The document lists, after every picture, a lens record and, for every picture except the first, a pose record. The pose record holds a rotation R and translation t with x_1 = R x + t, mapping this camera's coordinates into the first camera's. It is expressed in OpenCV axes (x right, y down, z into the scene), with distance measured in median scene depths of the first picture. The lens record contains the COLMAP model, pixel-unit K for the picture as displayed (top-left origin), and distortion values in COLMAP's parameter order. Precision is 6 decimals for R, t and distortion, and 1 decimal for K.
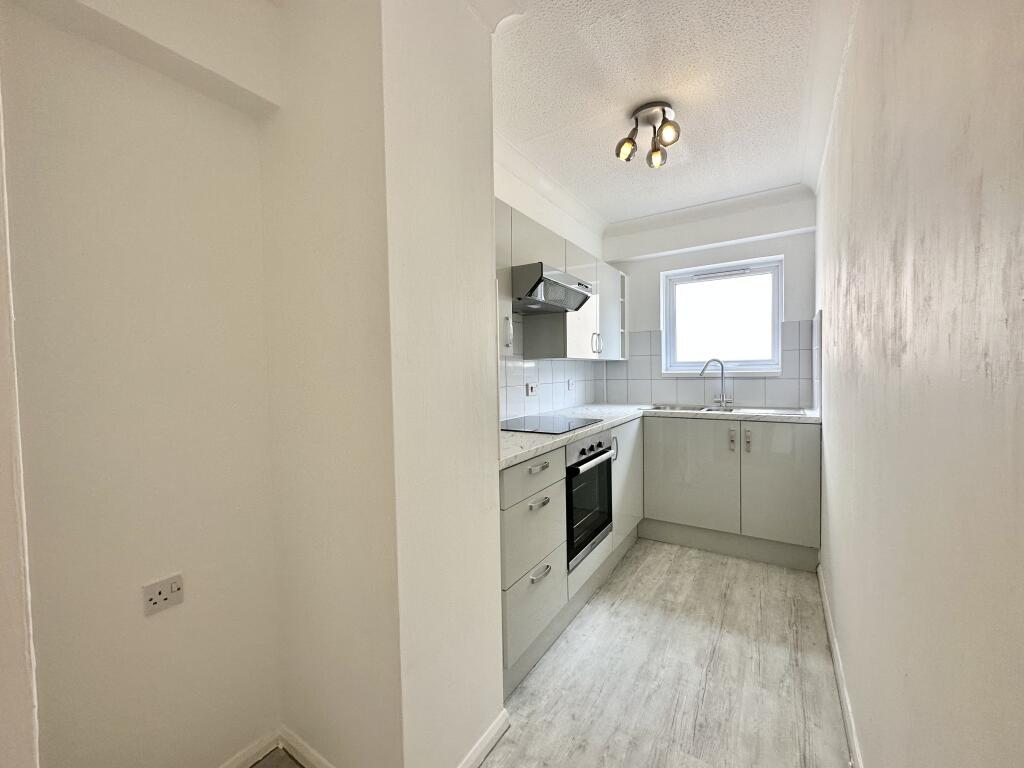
lens RADIAL K [[408.5, 0, 508.1], [0, 408.5, 380.5], [0, 0, 1]] dist [0.000727, -0.000163]
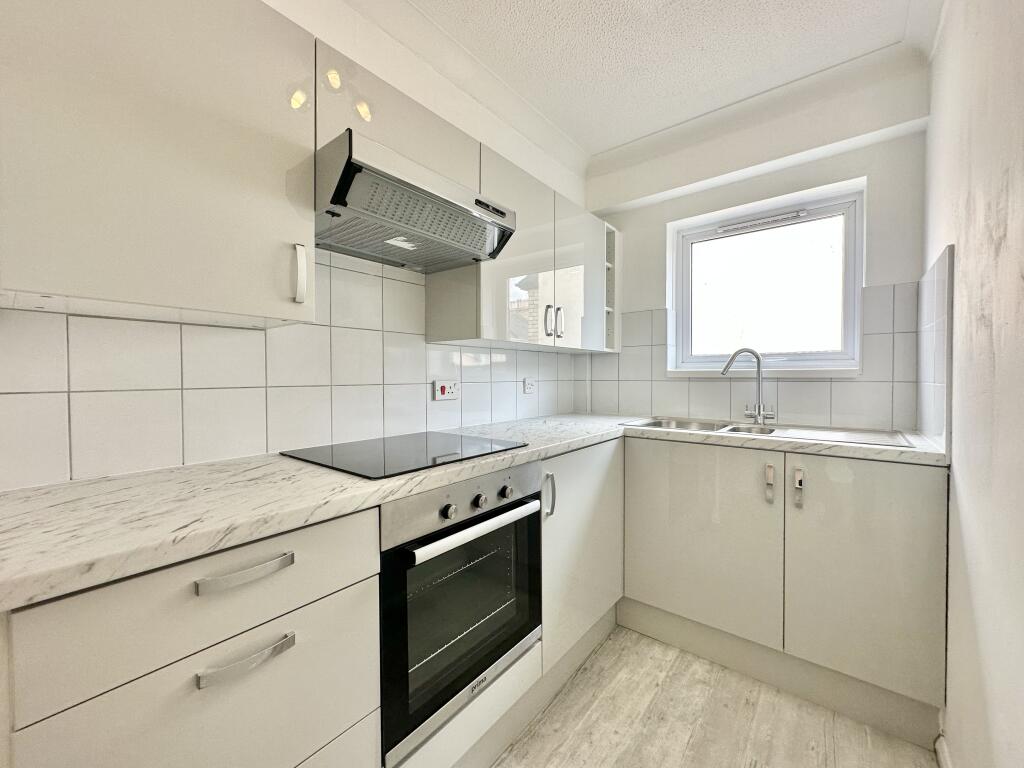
lens RADIAL K [[408.5, 0, 508.1], [0, 408.5, 380.5], [0, 0, 1]] dist [0.000727, -0.000163]
pose [[0.994640, 0.017505, -0.101903, 0.225064], [-0.018783, 0.999756, -0.011602, 0.011919], [0.101675, 0.013454, 0.994727, 0.366676]]
